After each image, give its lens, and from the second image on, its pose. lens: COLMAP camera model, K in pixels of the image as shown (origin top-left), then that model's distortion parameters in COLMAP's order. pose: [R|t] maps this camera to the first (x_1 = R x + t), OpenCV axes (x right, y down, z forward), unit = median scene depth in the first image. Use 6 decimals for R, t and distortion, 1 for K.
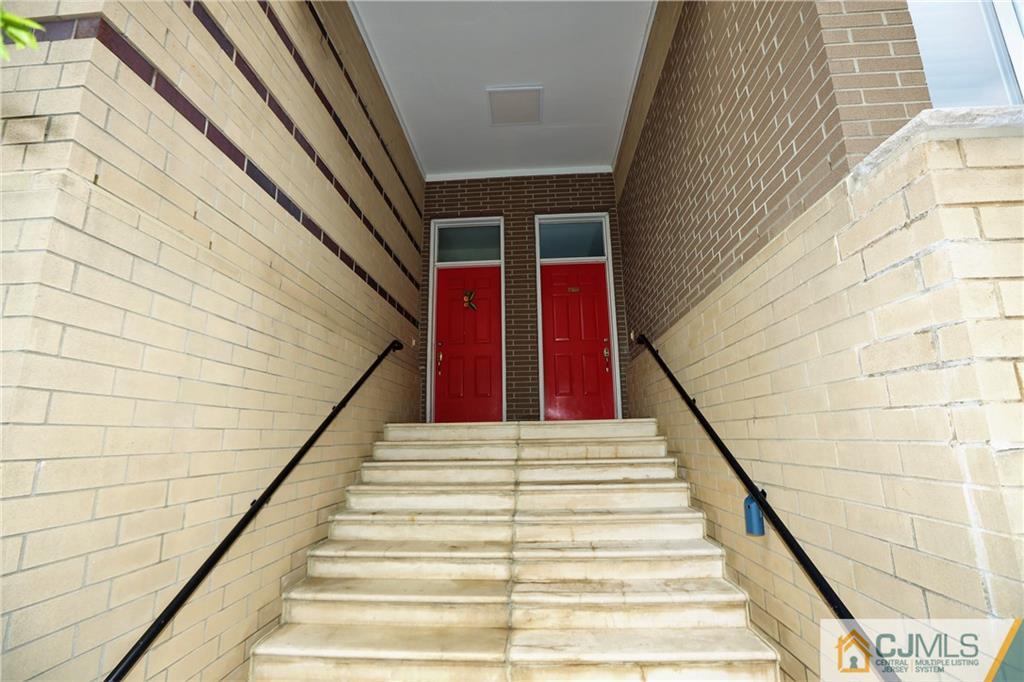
lens RADIAL K [[483.7, 0, 507.8], [0, 483.7, 334.2], [0, 0, 1]] dist [-0.069286, 0.027936]
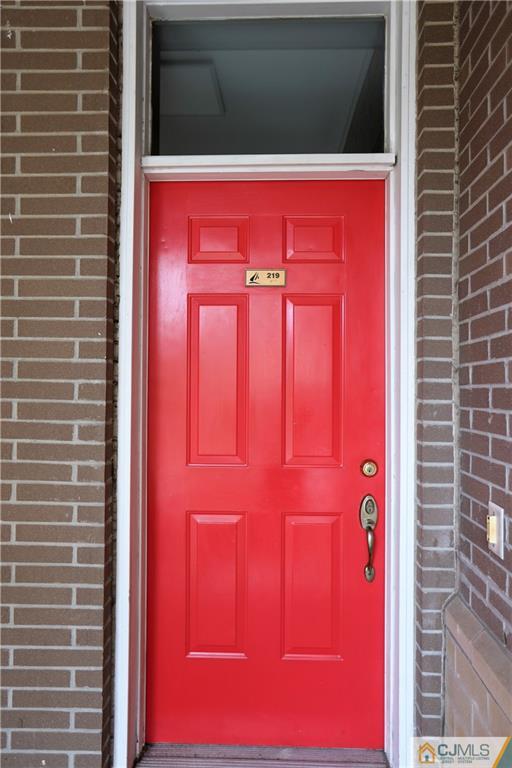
lens RADIAL K [[555.9, 0, 256.0], [0, 555.9, 384.0], [0, 0, 1]] dist [0.000425, 0.000490]
pose [[0.999435, 0.021275, 0.026026, 0.126352], [-0.026219, 0.977886, 0.207490, -0.099980], [-0.021036, -0.208055, 0.977891, 0.686284]]
